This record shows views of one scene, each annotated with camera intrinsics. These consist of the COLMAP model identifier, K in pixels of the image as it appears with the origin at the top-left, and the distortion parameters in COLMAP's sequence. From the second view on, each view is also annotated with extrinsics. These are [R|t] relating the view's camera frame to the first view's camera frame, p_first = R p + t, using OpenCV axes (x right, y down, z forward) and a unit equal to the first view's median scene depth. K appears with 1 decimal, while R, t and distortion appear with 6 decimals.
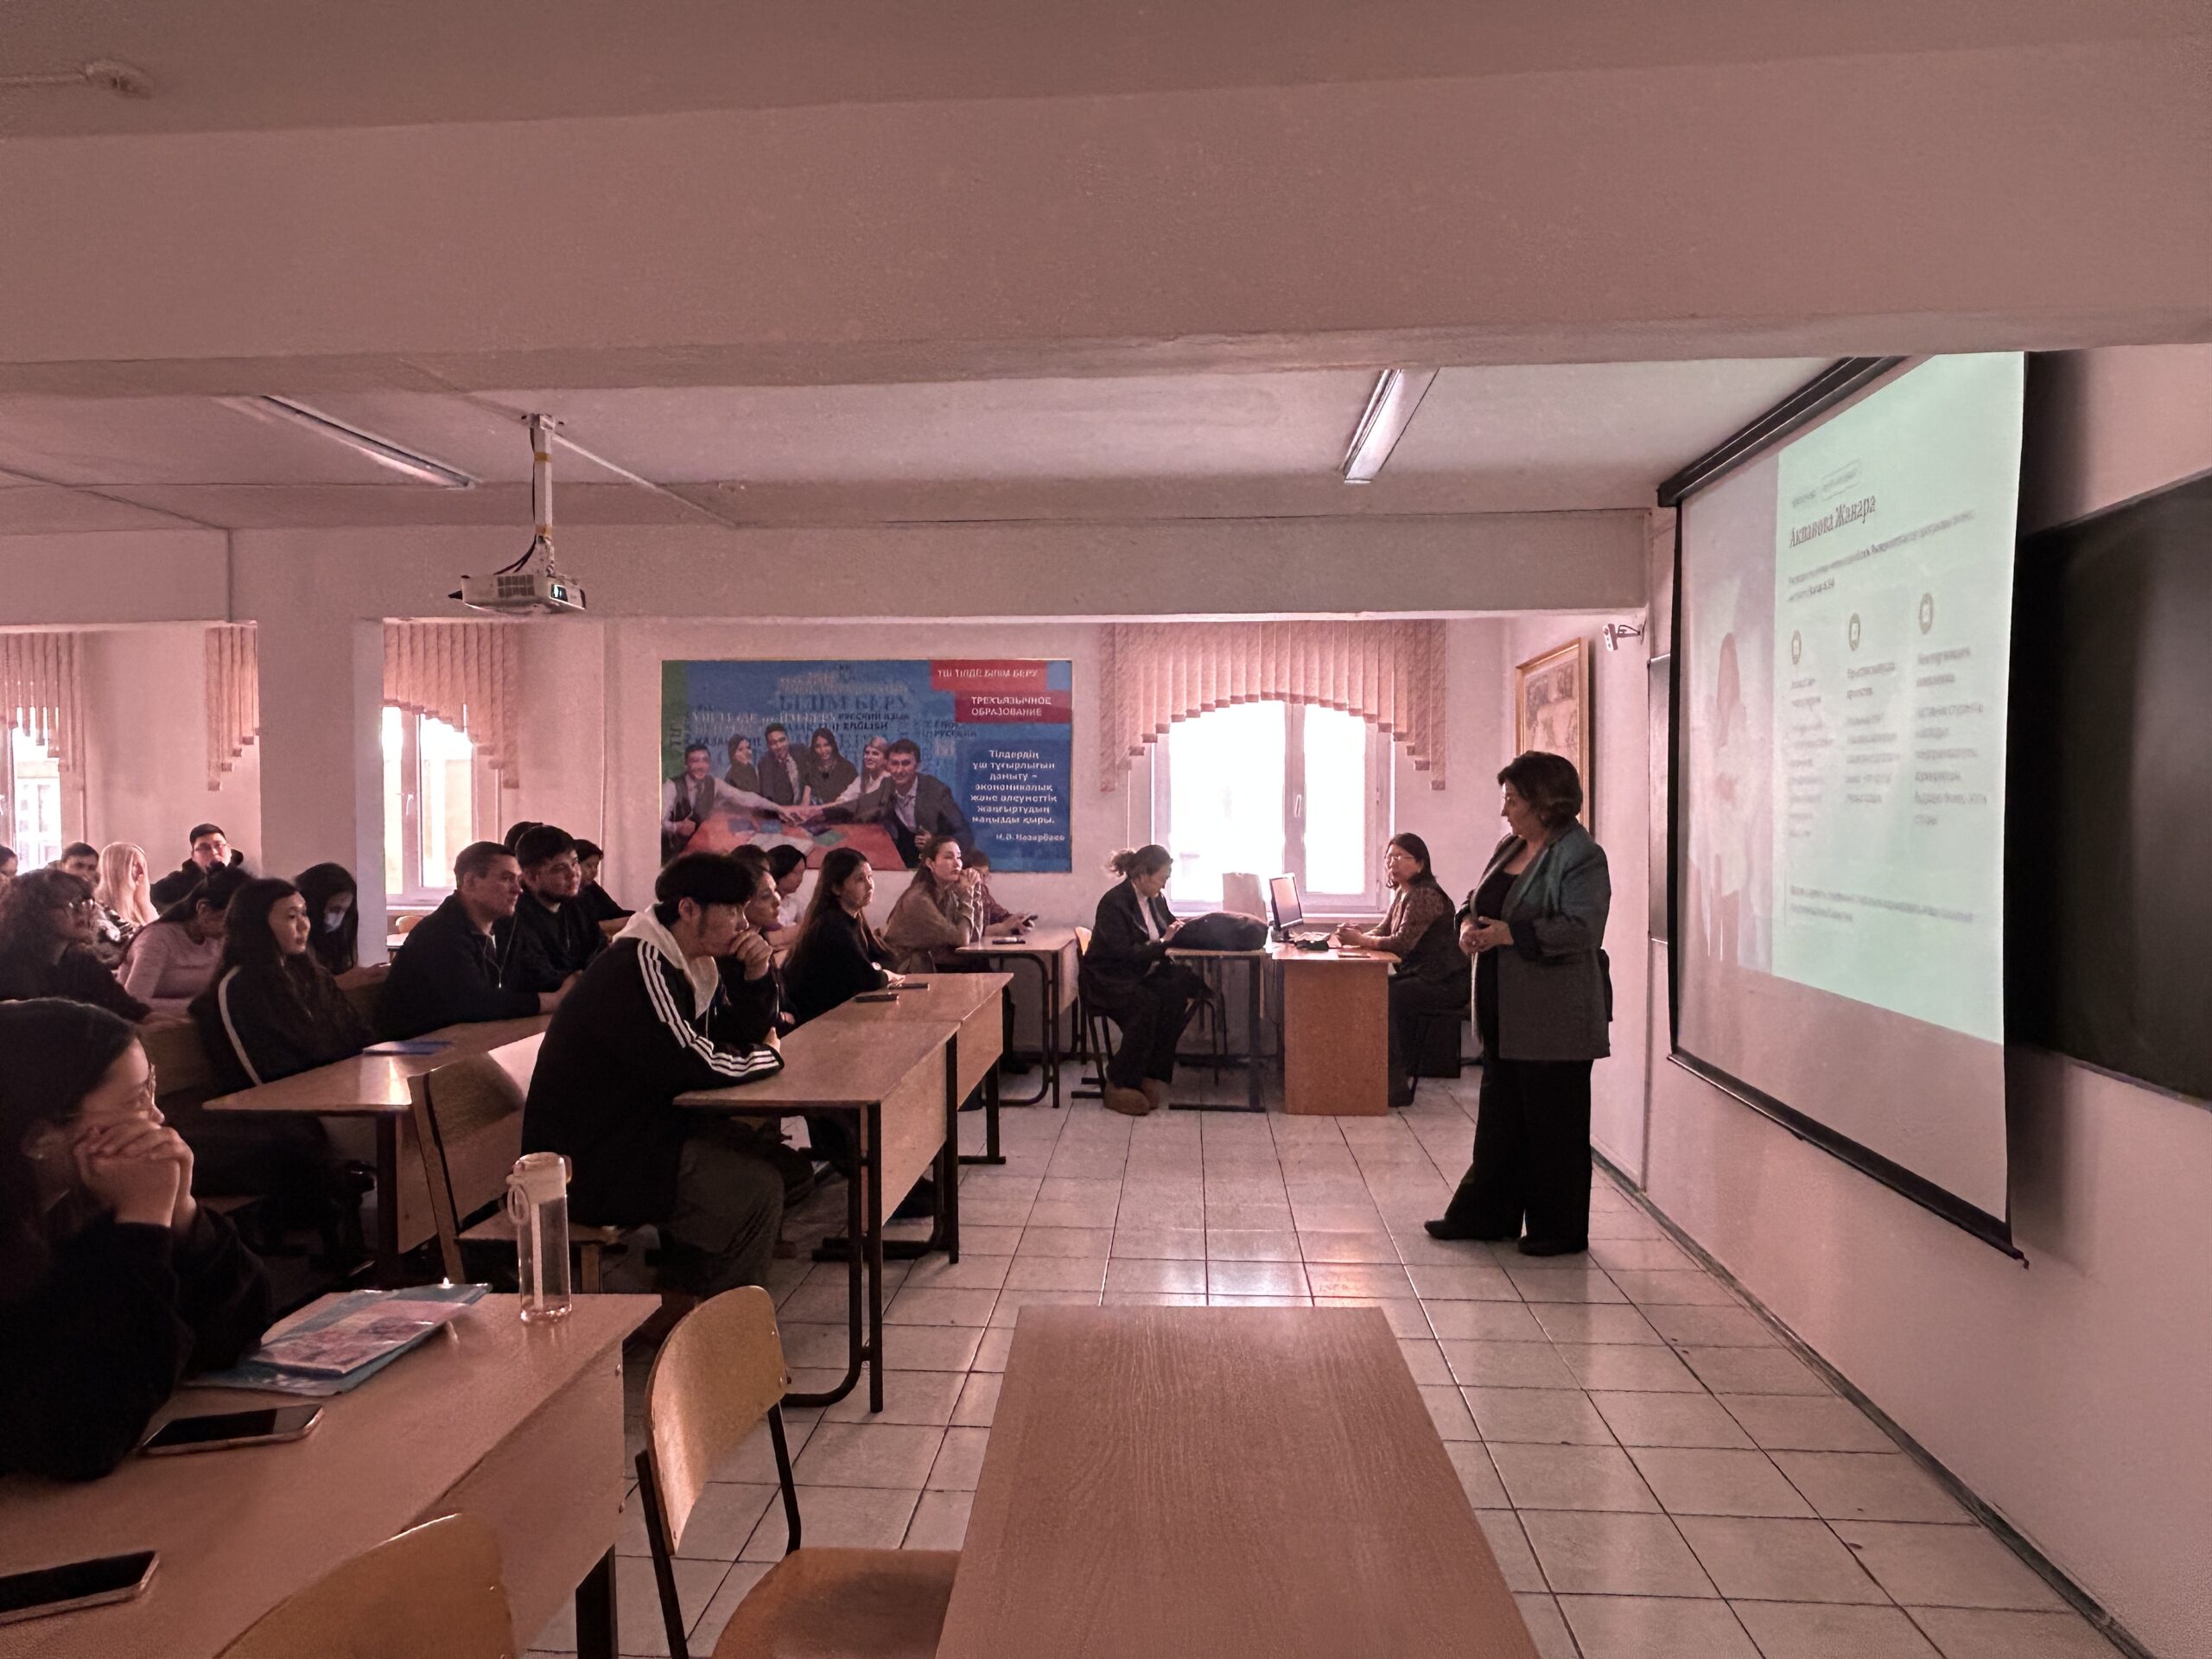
lens RADIAL K [[1426.7, 0, 1106.0], [0, 1426.7, 829.5], [0, 0, 1]] dist [-0.000194, -0.000077]
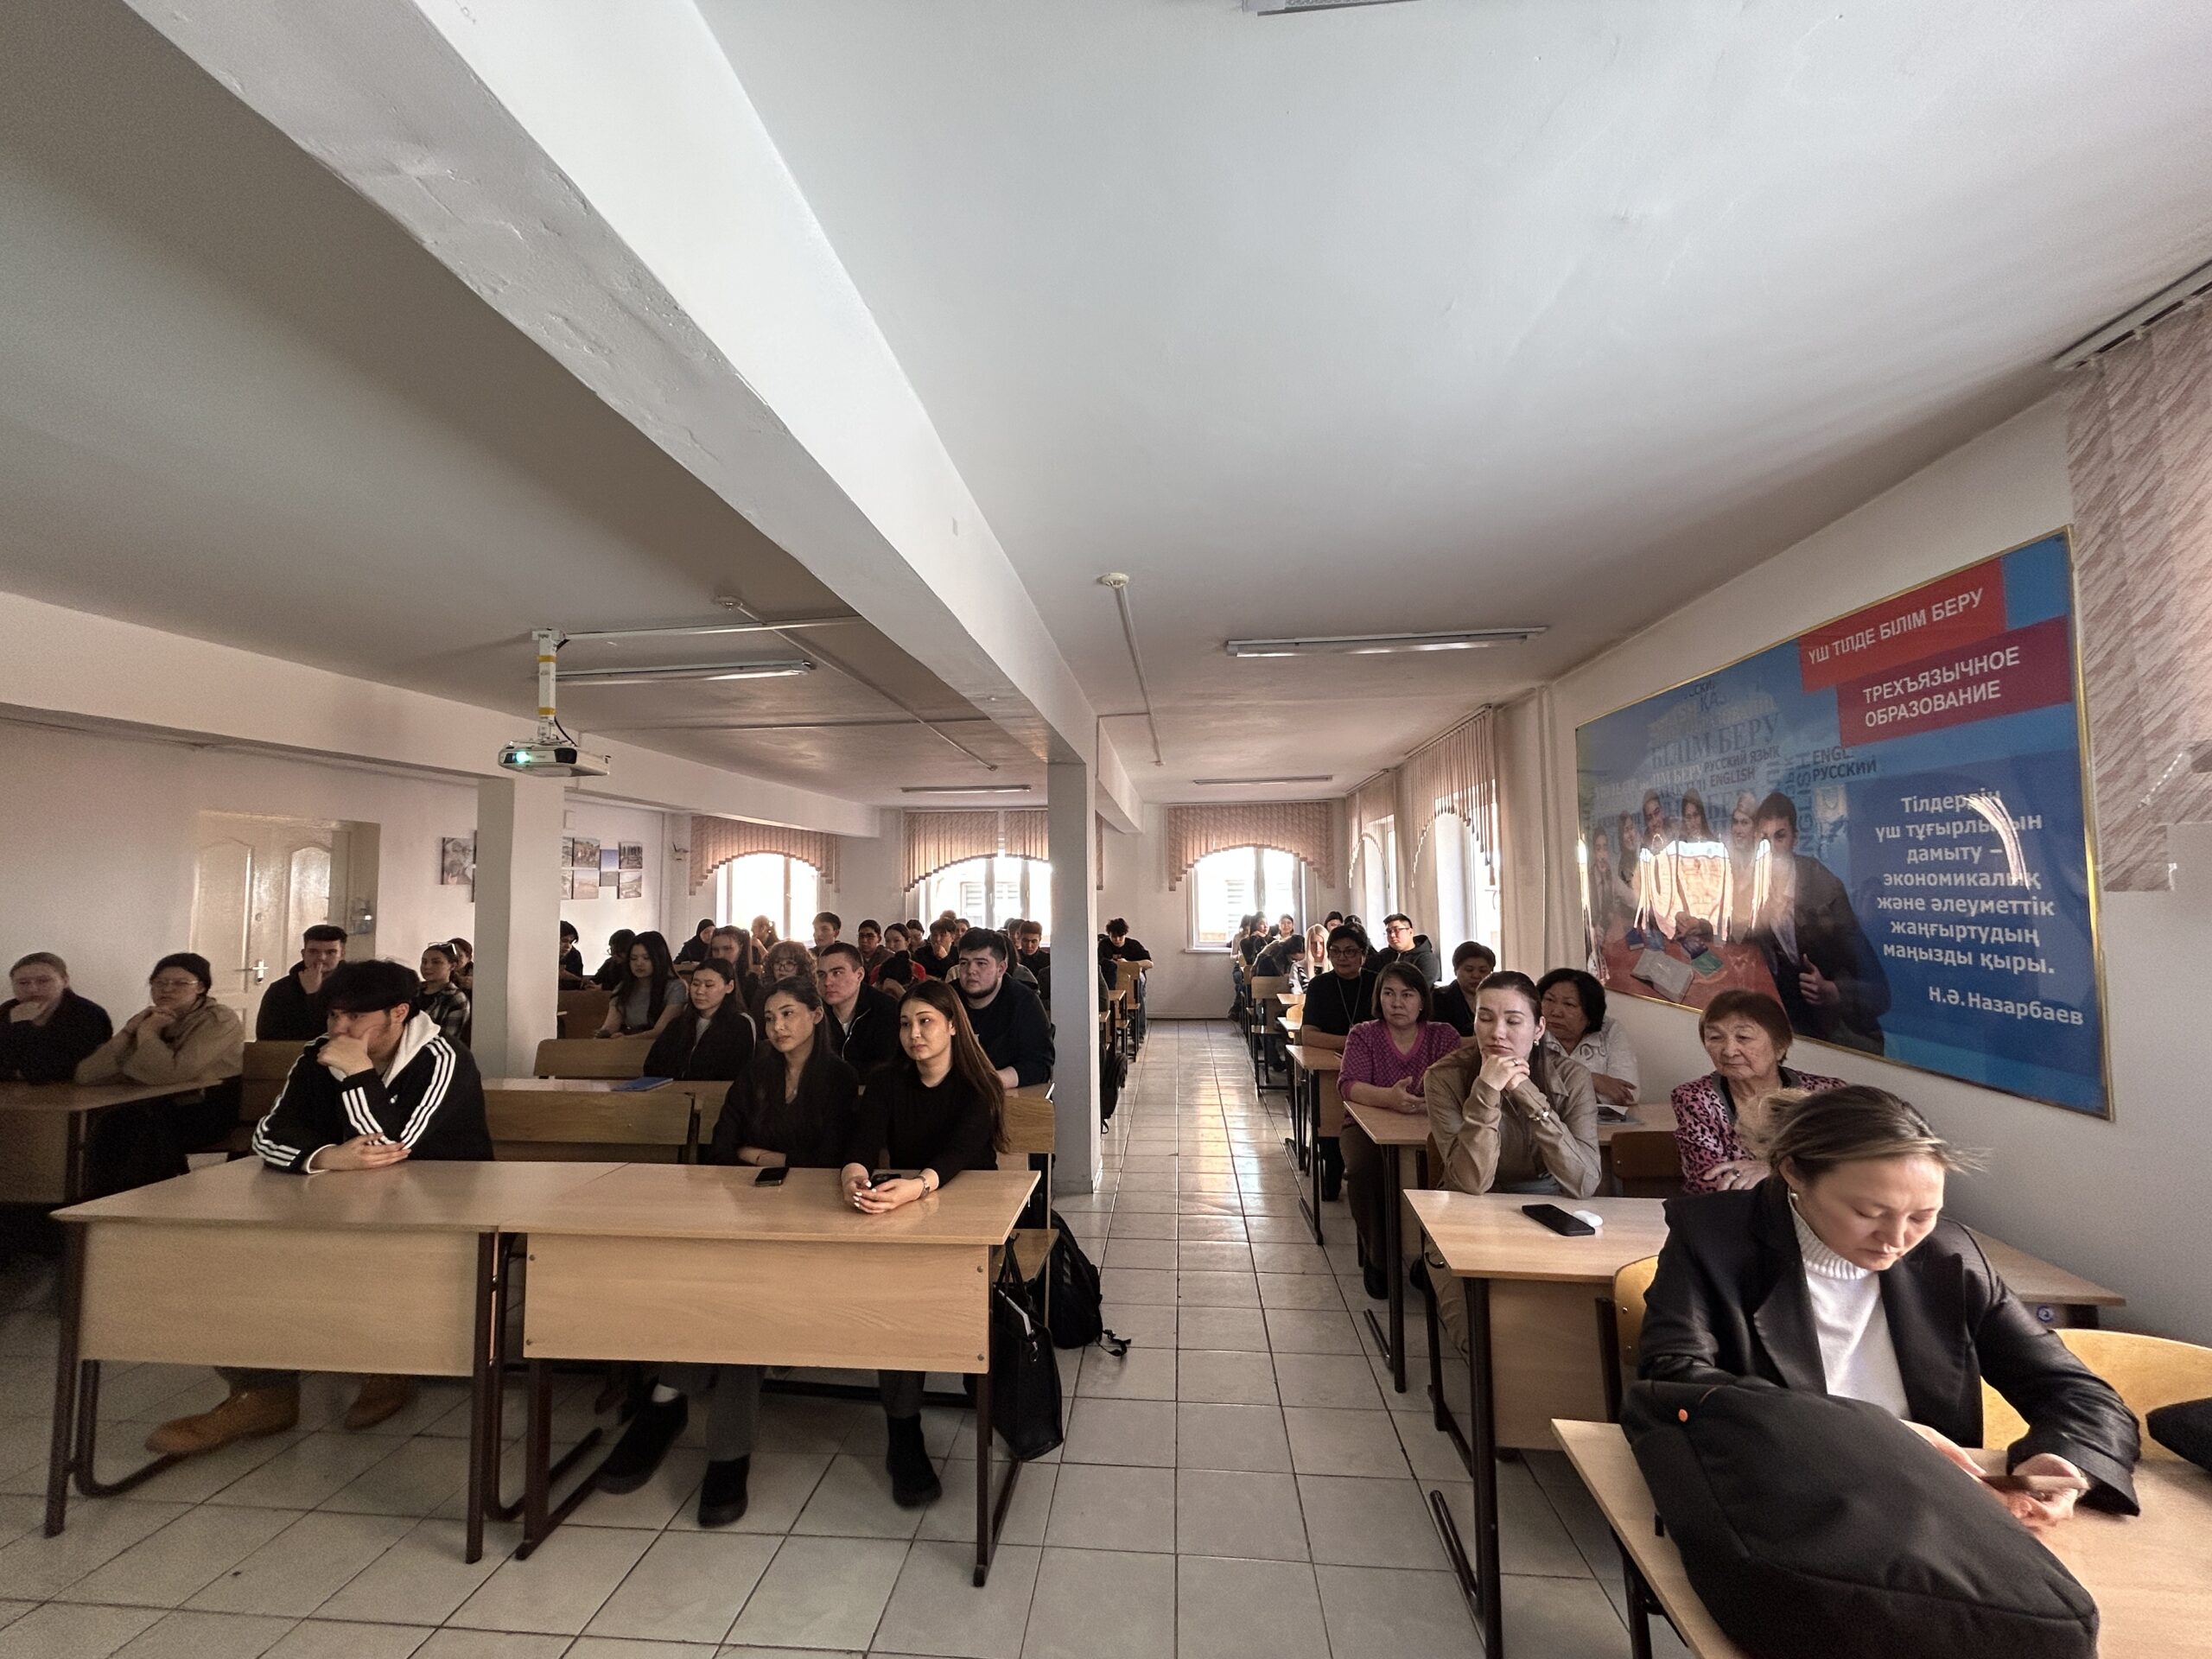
lens RADIAL K [[886.0, 0, 1106.0], [0, 886.0, 829.5], [0, 0, 1]] dist [0.000295, 0.000047]
pose [[-0.019098, -0.068839, -0.997445, 0.201333], [-0.014467, 0.997542, -0.068568, -0.022600], [0.999713, 0.013121, -0.020046, 0.755282]]
